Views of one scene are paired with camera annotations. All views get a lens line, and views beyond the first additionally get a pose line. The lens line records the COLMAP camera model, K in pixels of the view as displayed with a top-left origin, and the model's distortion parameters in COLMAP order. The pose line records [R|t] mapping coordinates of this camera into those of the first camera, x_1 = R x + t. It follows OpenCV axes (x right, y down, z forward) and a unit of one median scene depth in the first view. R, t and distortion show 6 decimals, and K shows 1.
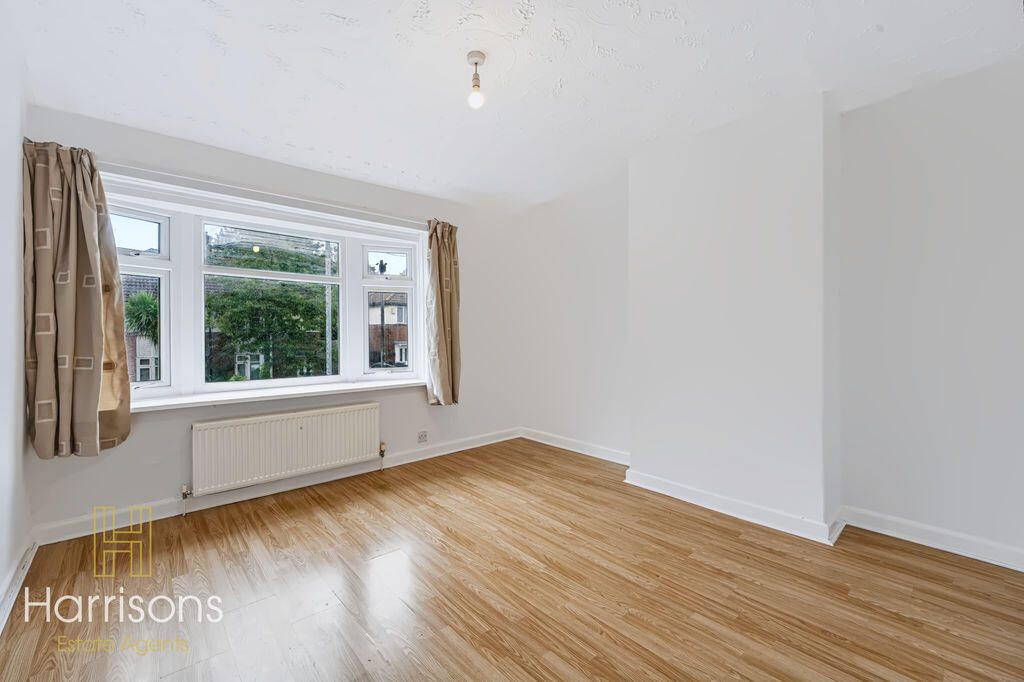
lens RADIAL K [[423.9, 0, 512.1], [0, 423.9, 330.3], [0, 0, 1]] dist [0.001385, -0.000318]
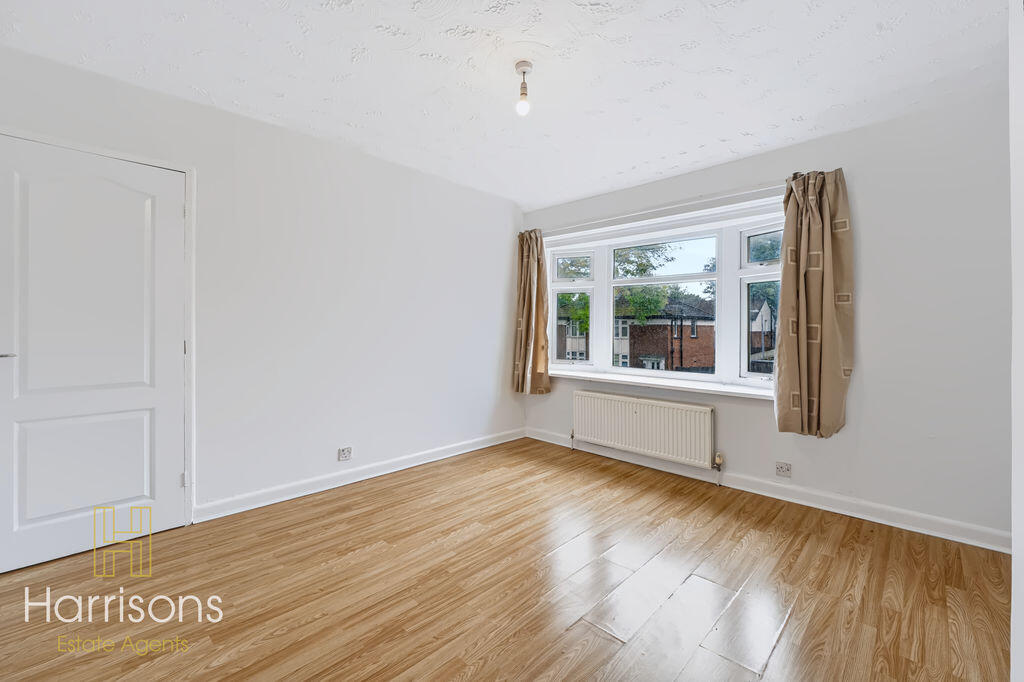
lens RADIAL K [[423.9, 0, 512.1], [0, 423.9, 330.3], [0, 0, 1]] dist [0.001385, -0.000318]
pose [[0.080128, 0.006332, -0.996764, 0.778673], [-0.002899, 0.999977, 0.006119, 0.001841], [0.996780, 0.002400, 0.080145, 0.717533]]
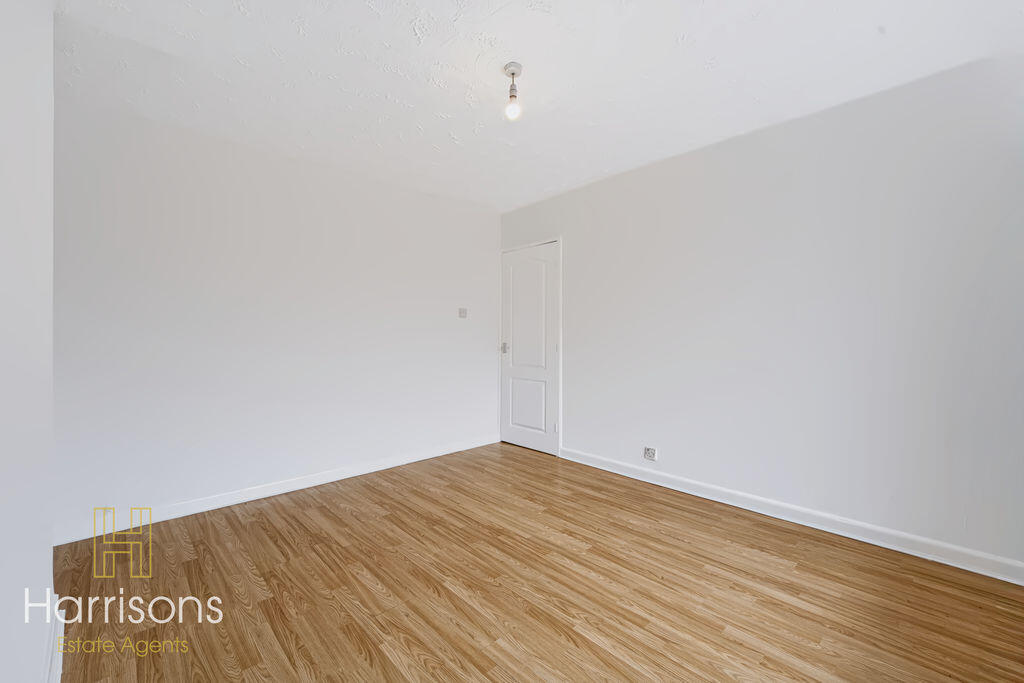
lens RADIAL K [[423.9, 0, 512.1], [0, 423.9, 330.8], [0, 0, 1]] dist [0.001385, -0.000318]
pose [[-0.999453, 0.003851, -0.032847, -0.038131], [0.004267, 0.999911, -0.012605, 0.006190], [0.032796, -0.012738, -0.999381, 1.651765]]
